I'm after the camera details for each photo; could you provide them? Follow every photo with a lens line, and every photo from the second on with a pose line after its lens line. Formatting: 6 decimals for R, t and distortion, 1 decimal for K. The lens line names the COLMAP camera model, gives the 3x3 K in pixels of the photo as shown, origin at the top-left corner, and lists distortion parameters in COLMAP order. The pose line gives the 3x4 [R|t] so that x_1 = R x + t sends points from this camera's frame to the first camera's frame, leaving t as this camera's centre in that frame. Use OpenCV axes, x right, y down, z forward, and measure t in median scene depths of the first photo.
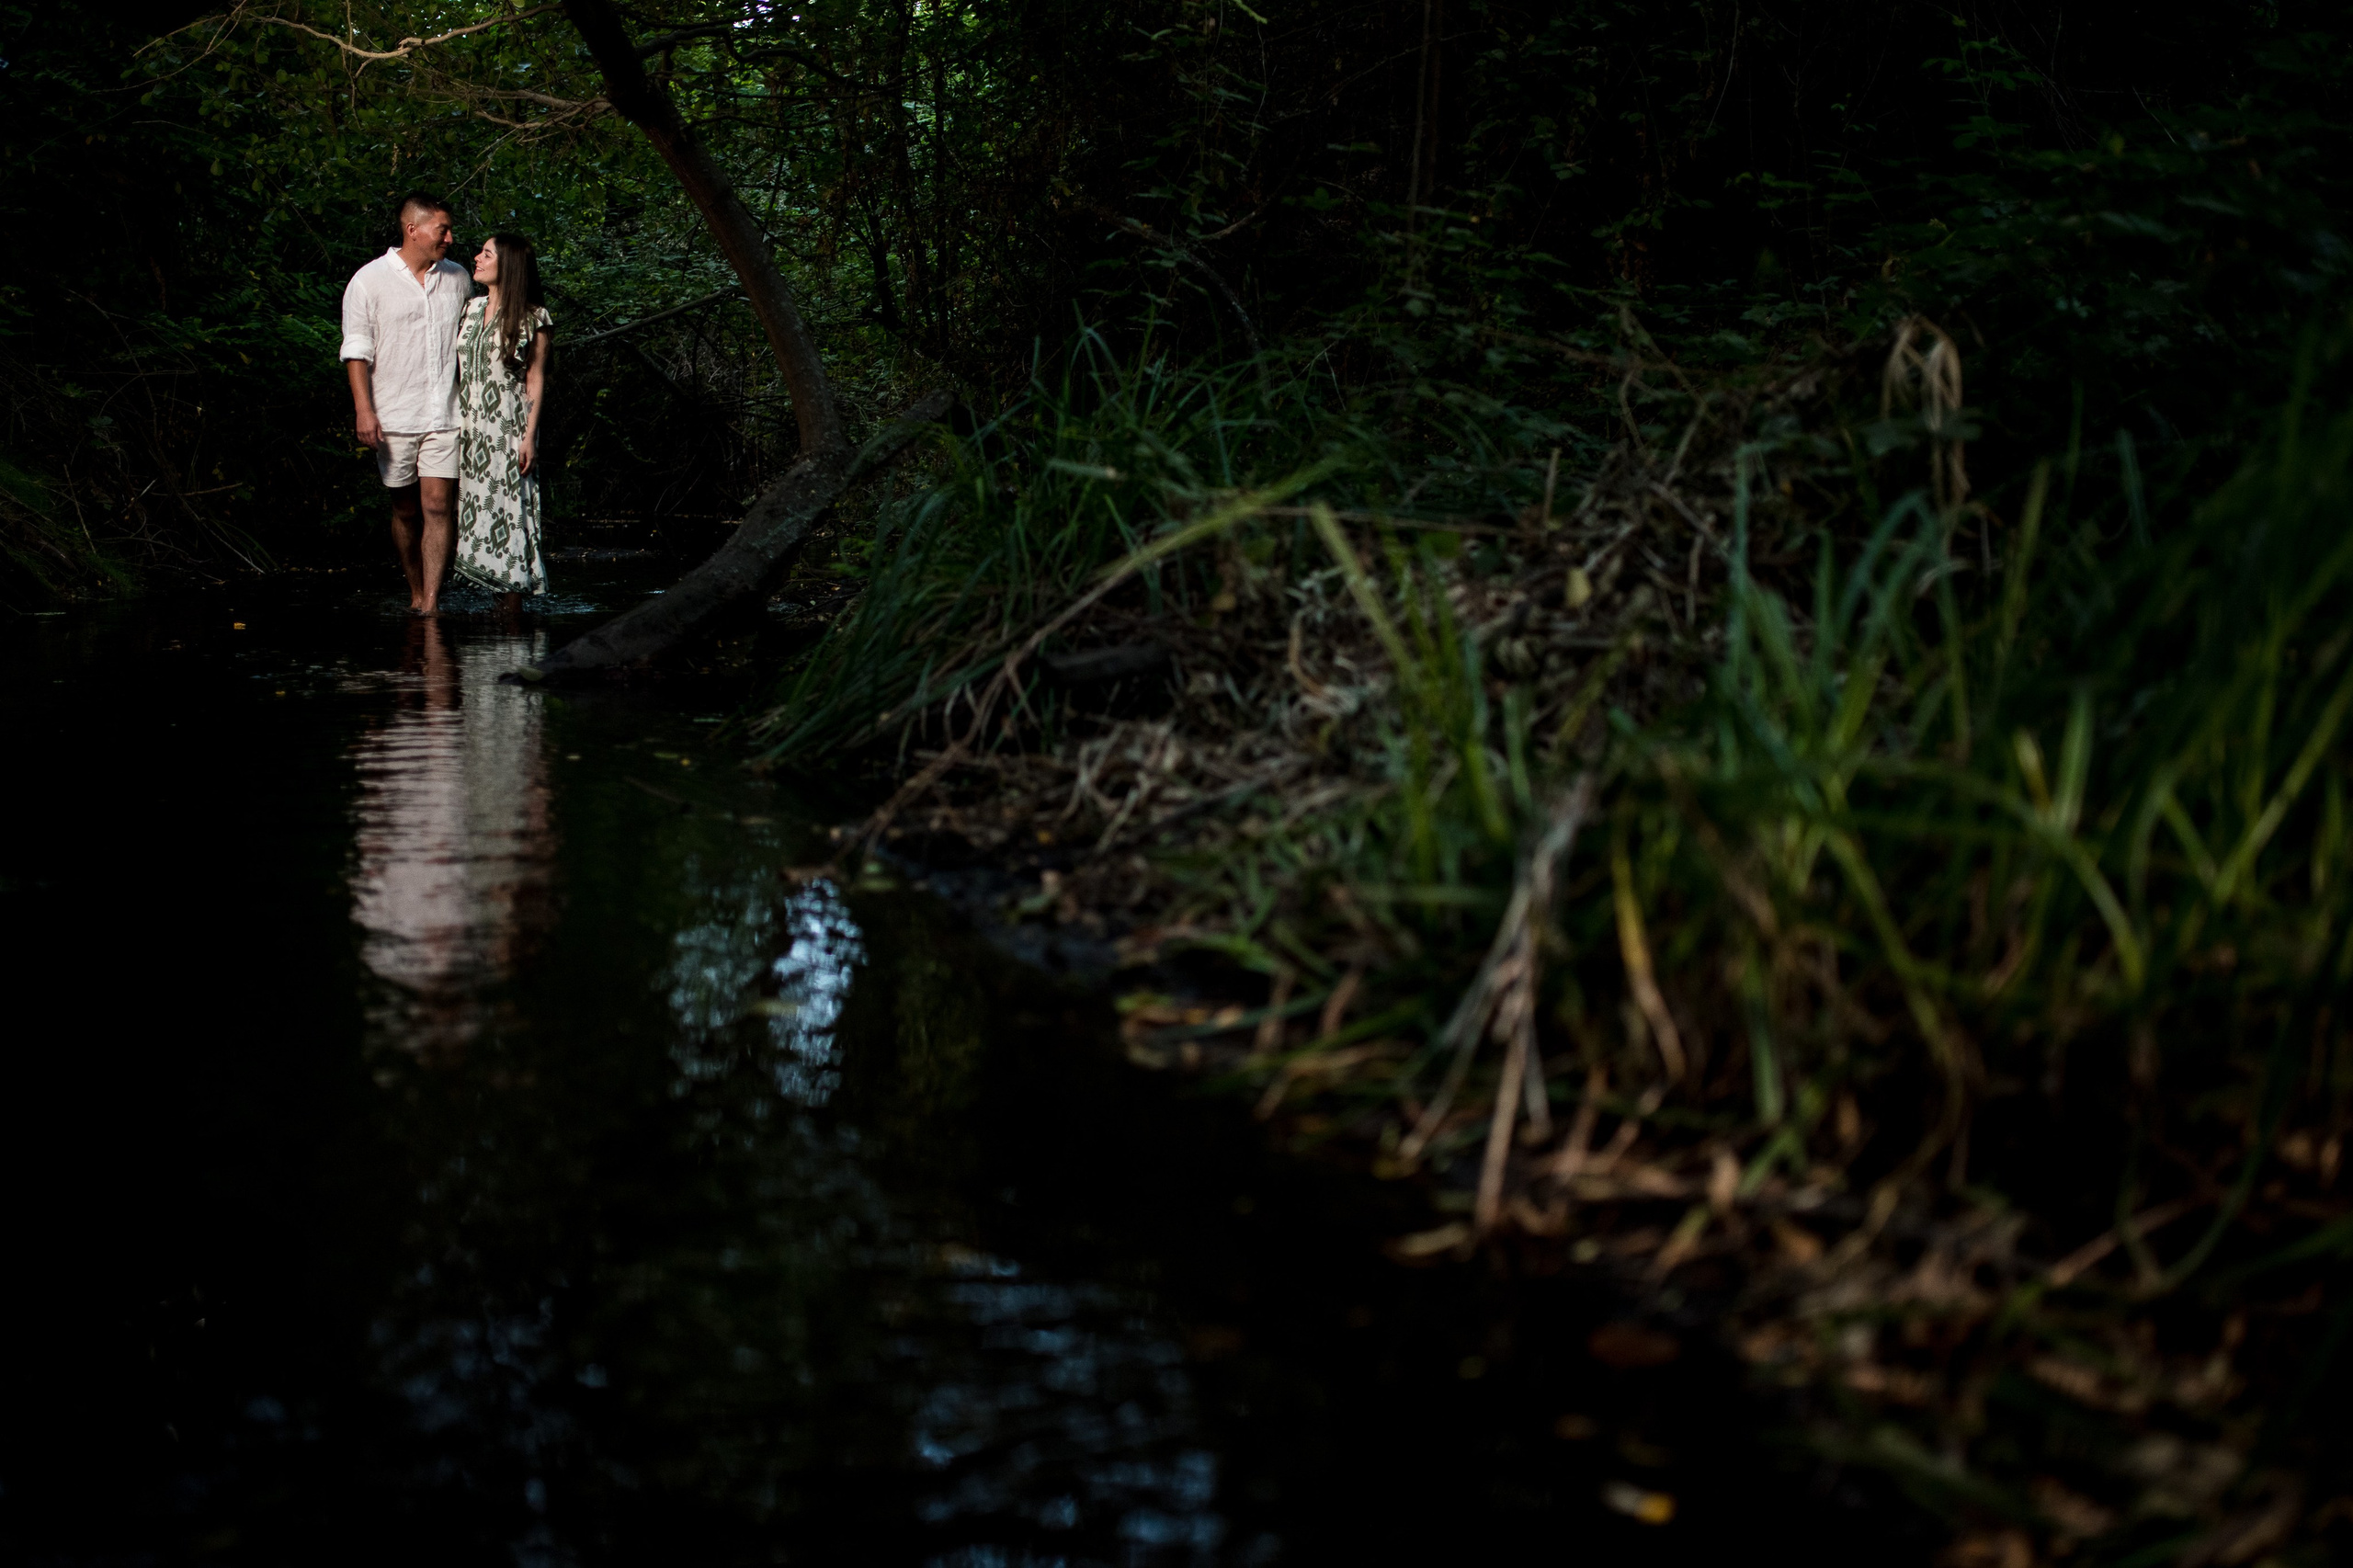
lens RADIAL K [[2263.0, 0, 1166.8], [0, 2263.0, 775.0], [0, 0, 1]] dist [-0.018894, 0.000000]
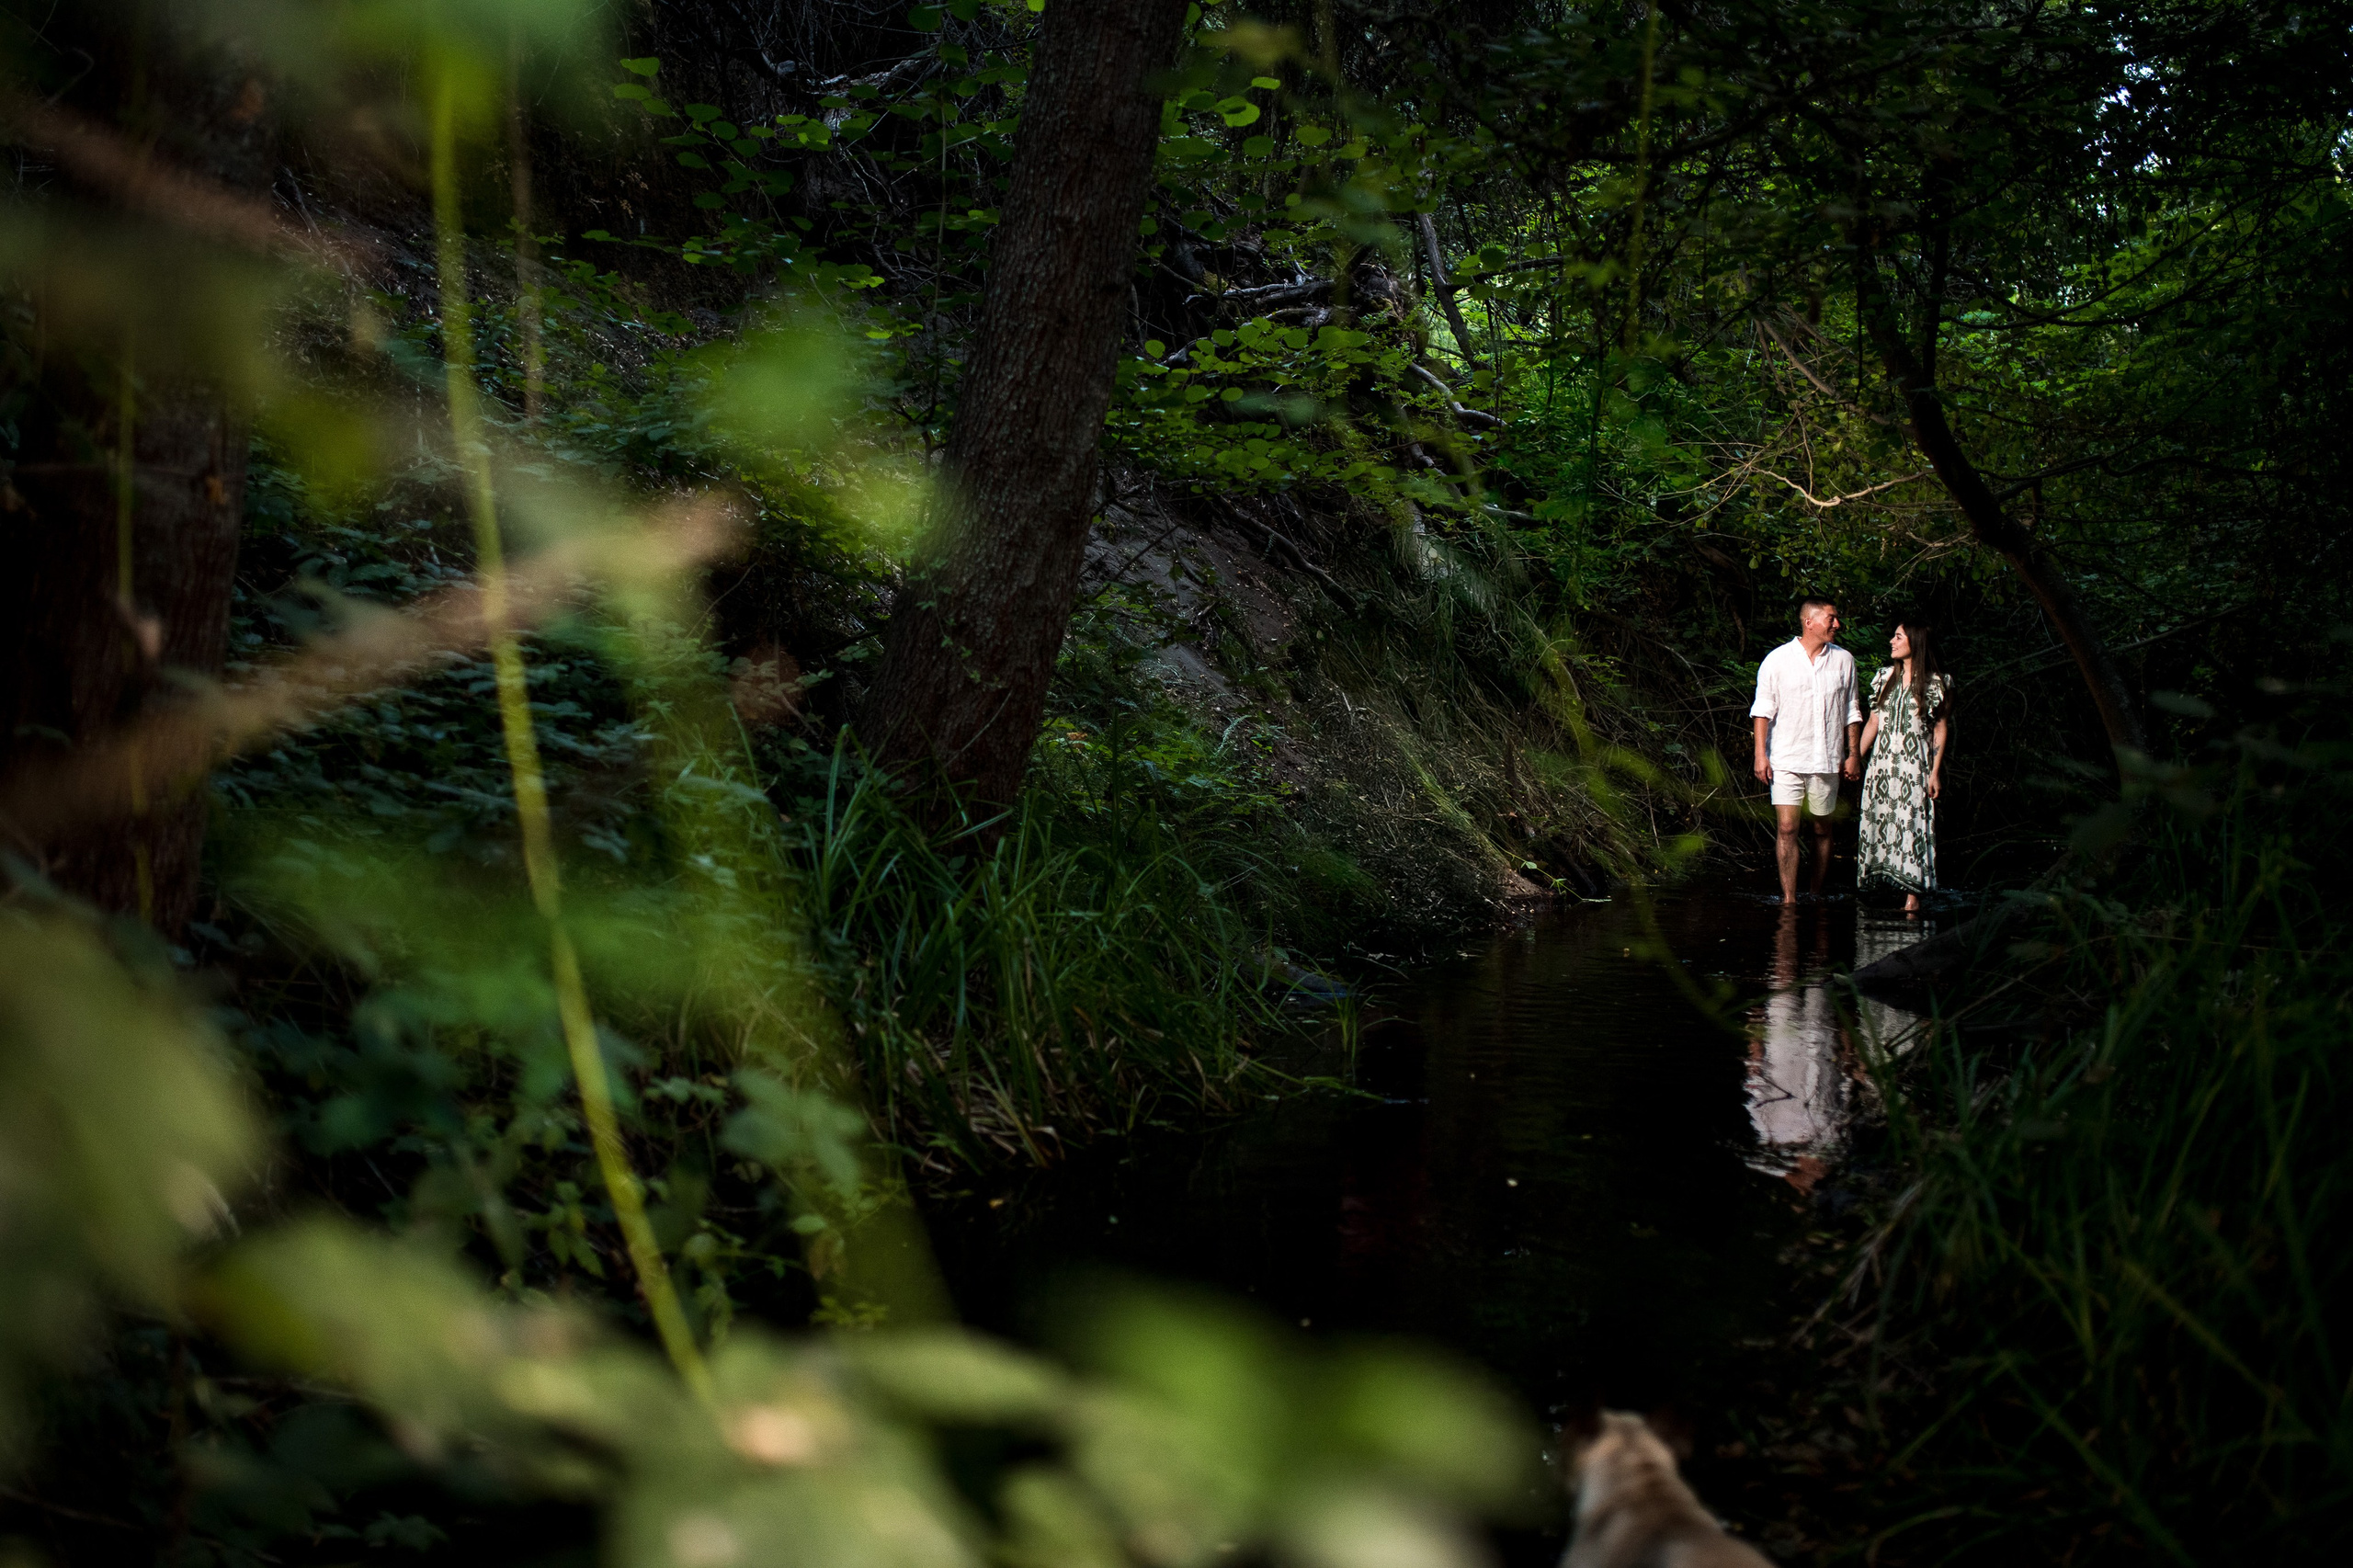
lens RADIAL K [[2263.0, 0, 1172.9], [0, 2263.0, 780.6], [0, 0, 1]] dist [-0.018894, 0.000000]
pose [[0.740385, 0.013496, -0.672048, 0.257845], [-0.079084, 0.994604, -0.067153, -0.026262], [0.667515, 0.102868, 0.737457, -0.234291]]
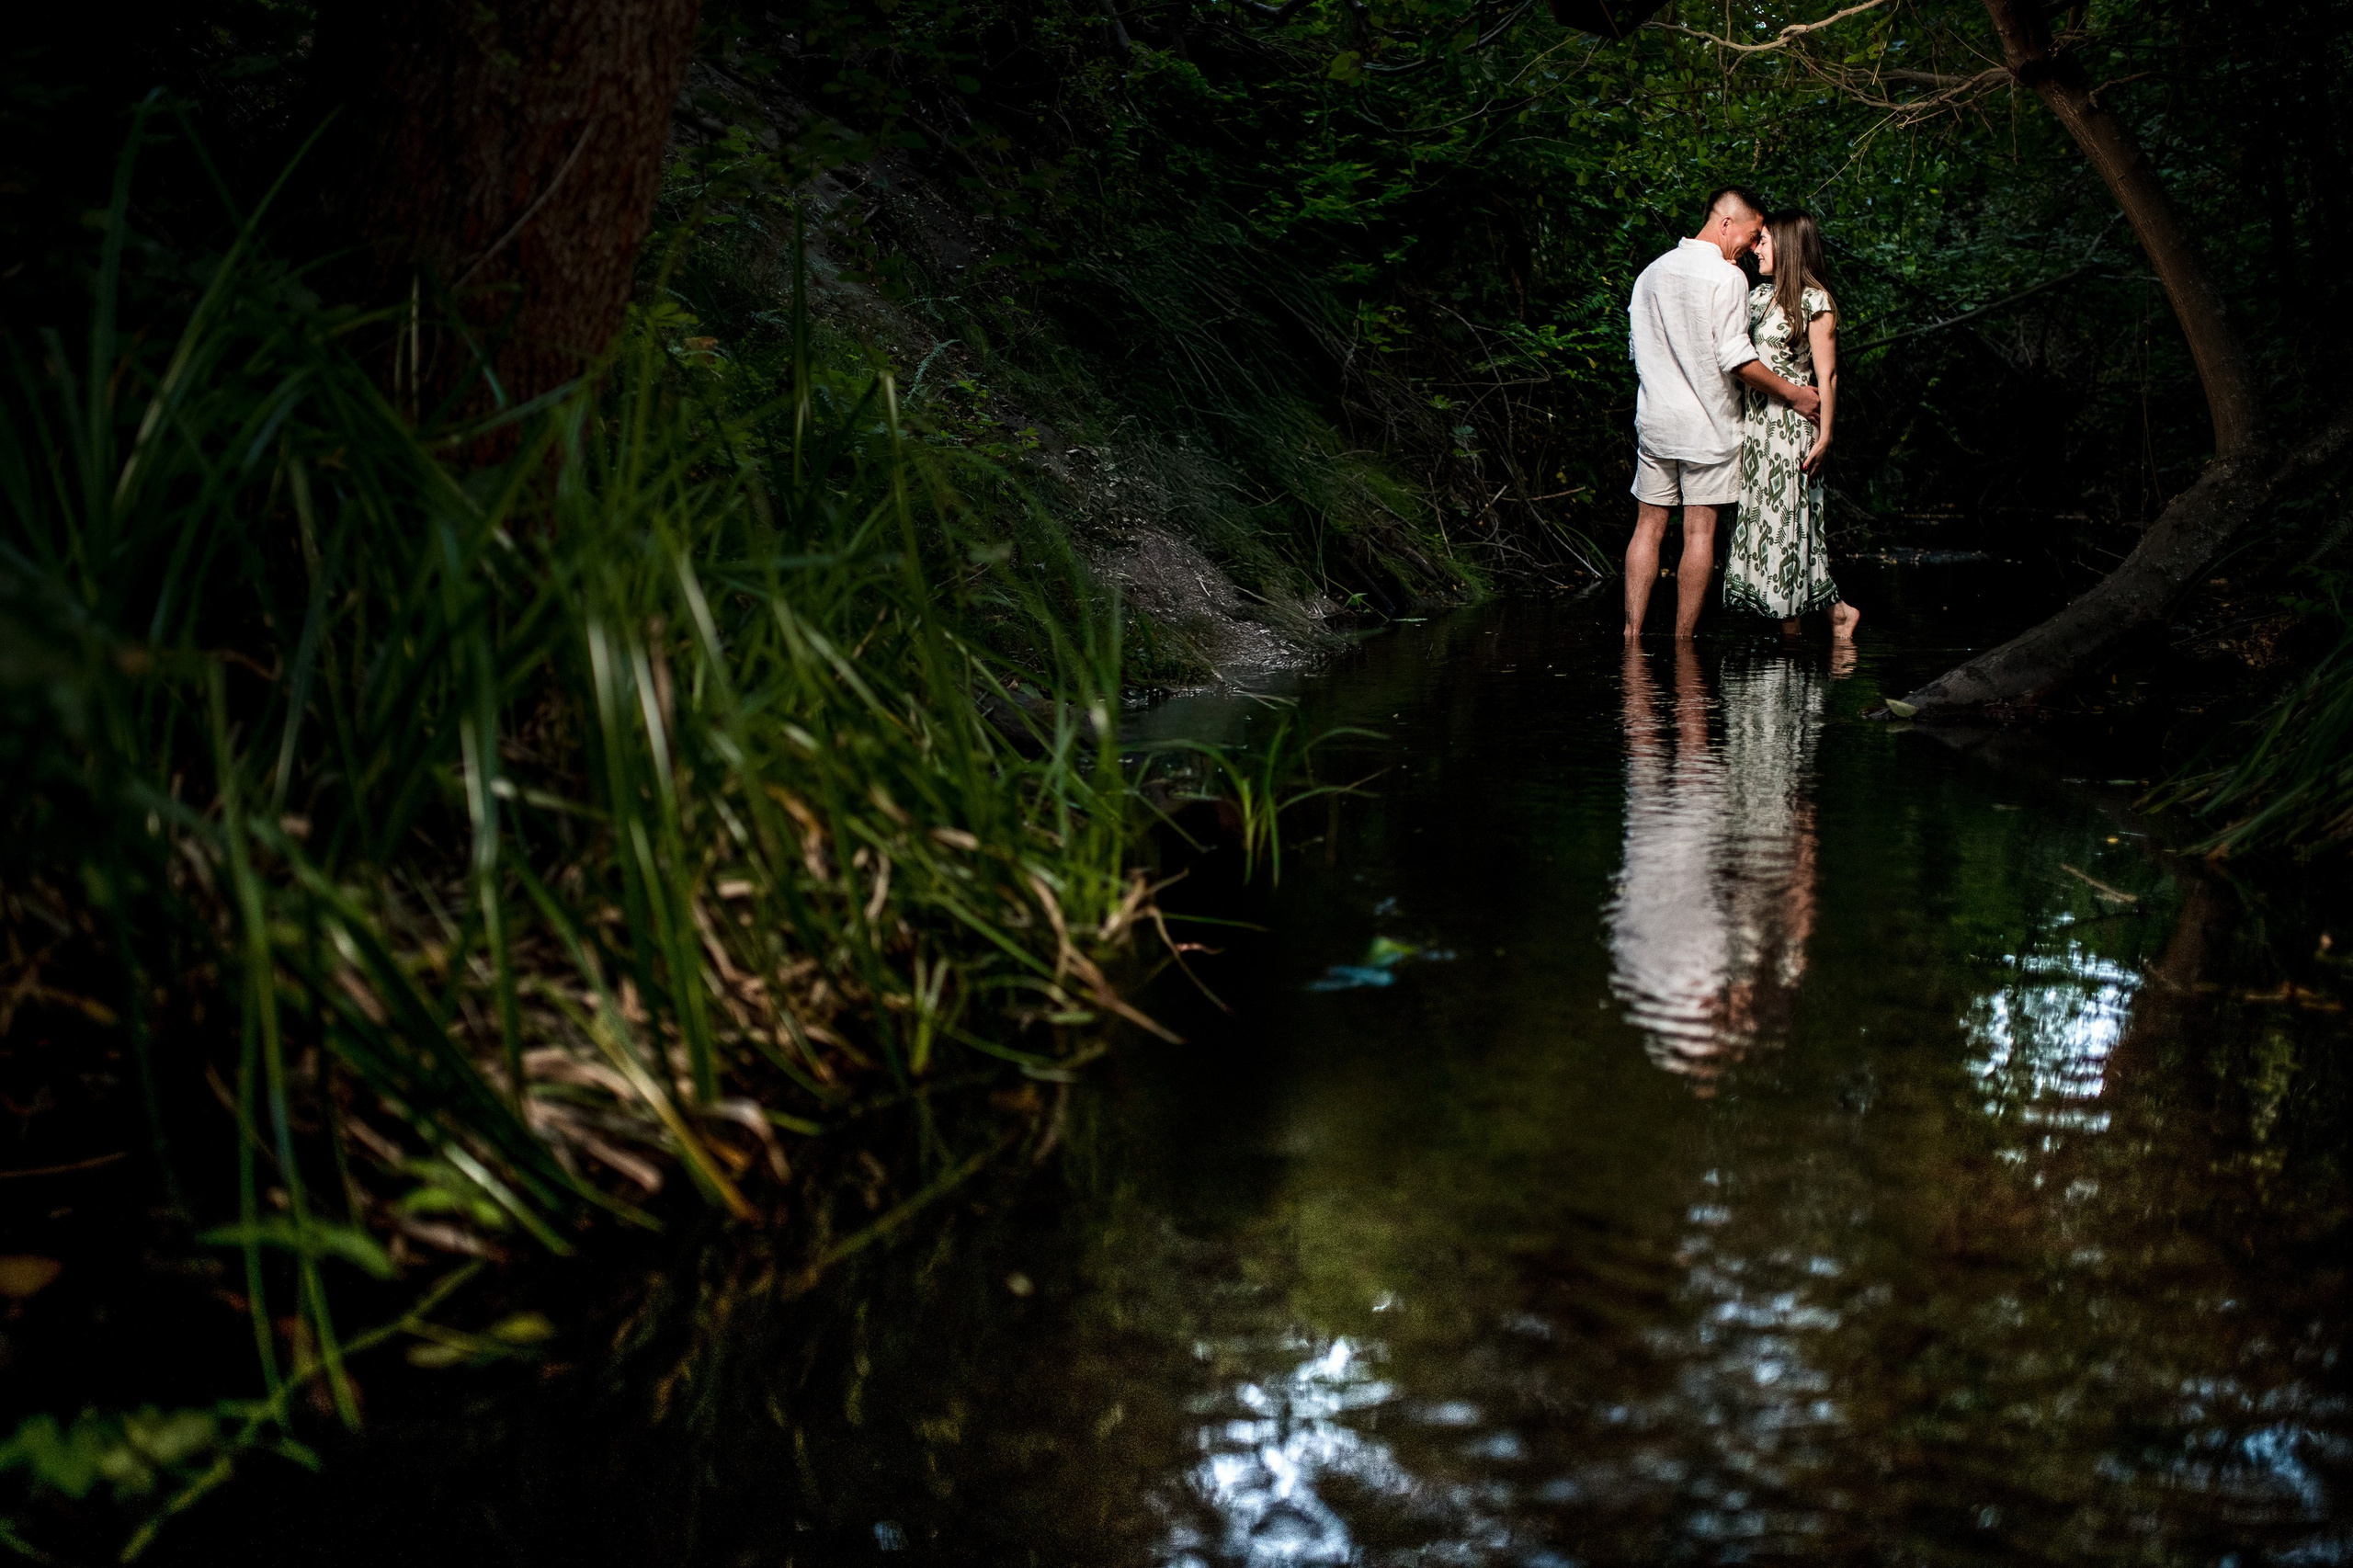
lens RADIAL K [[2263.0, 0, 1154.3], [0, 2263.0, 786.4], [0, 0, 1]] dist [-0.018894, 0.000000]
pose [[0.845345, 0.059206, -0.530930, -0.028599], [-0.053999, 0.998219, 0.025337, -0.011595], [0.531485, 0.007251, 0.847037, 0.038302]]
